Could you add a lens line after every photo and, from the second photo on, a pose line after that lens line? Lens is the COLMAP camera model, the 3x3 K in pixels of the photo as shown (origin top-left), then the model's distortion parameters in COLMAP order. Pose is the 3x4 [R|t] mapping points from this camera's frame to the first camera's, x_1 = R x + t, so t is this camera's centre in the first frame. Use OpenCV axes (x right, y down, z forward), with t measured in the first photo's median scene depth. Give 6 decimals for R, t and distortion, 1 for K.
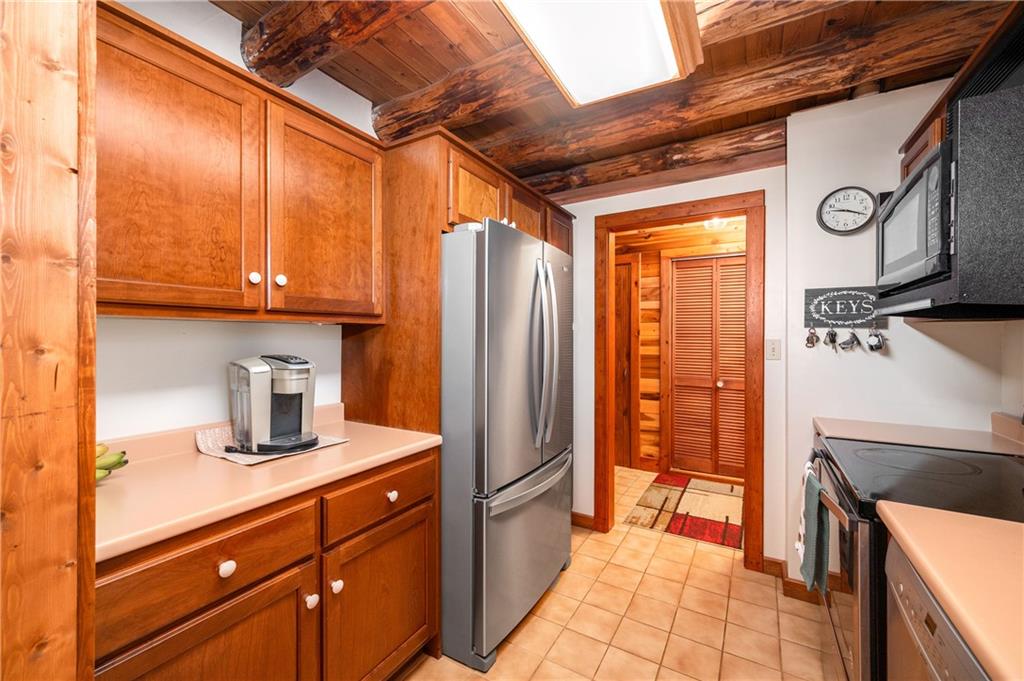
lens RADIAL K [[405.3, 0, 512.4], [0, 405.3, 339.0], [0, 0, 1]] dist [-0.001137, 0.000339]
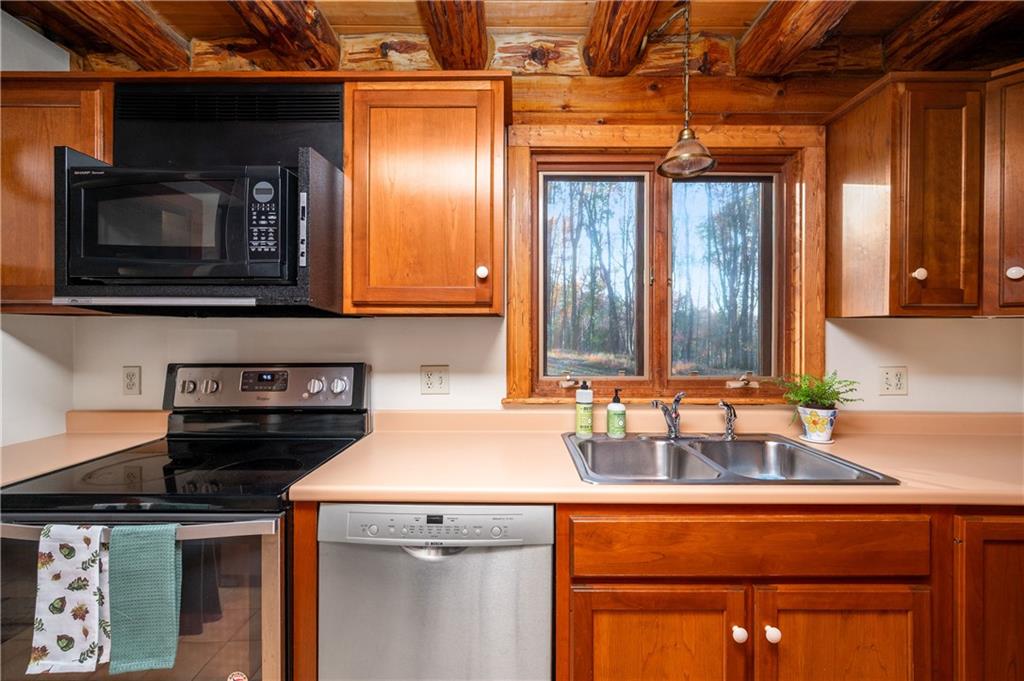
lens RADIAL K [[405.3, 0, 513.5], [0, 405.3, 333.3], [0, 0, 1]] dist [-0.001137, 0.000339]
pose [[-0.514728, -0.003734, 0.857346, -0.134173], [0.003118, 0.999976, 0.006227, -0.003934], [-0.857348, 0.005878, -0.514704, 0.458002]]
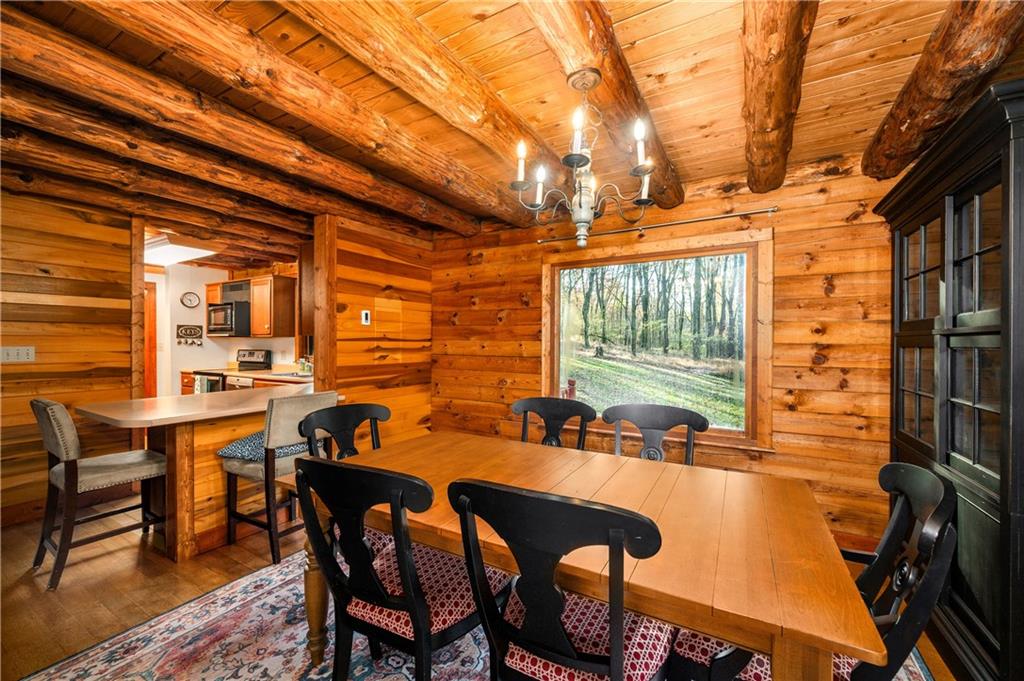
lens RADIAL K [[405.3, 0, 519.9], [0, 405.3, 342.3], [0, 0, 1]] dist [-0.001137, 0.000339]
pose [[-0.029099, -0.006820, 0.999553, -1.987210], [0.003903, 0.999968, 0.006936, -0.009427], [-0.999569, 0.004103, -0.029071, -1.196872]]
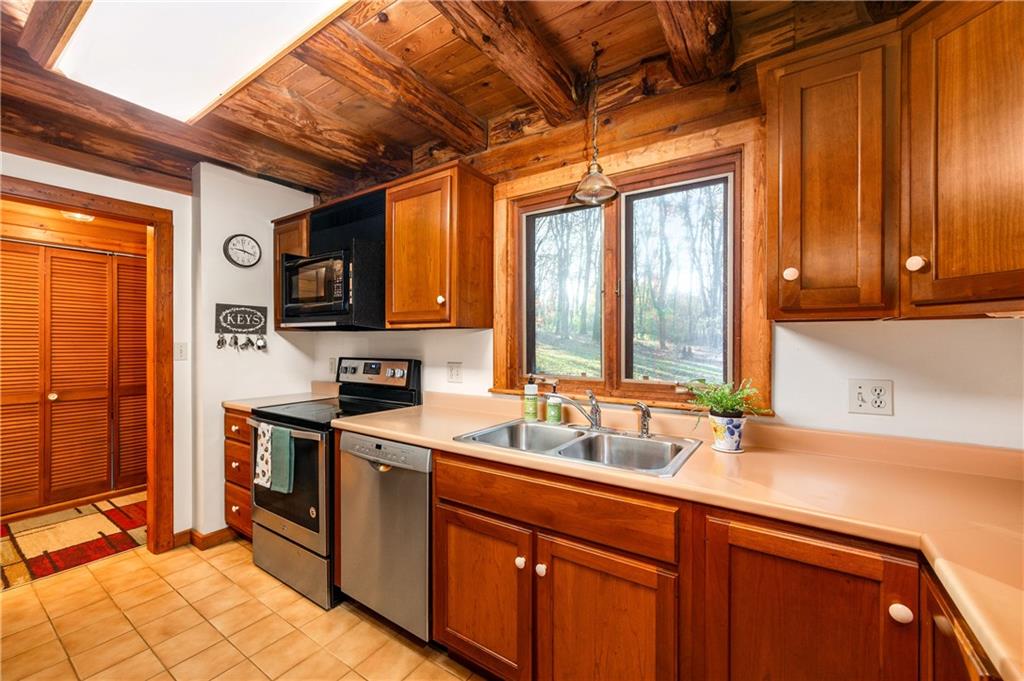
lens RADIAL K [[405.3, 0, 518.7], [0, 405.3, 341.9], [0, 0, 1]] dist [-0.001137, 0.000339]
pose [[0.037968, -0.005307, 0.999265, -0.485392], [0.007005, 0.999963, 0.005044, 0.000085], [-0.999254, 0.006809, 0.038004, -0.010120]]
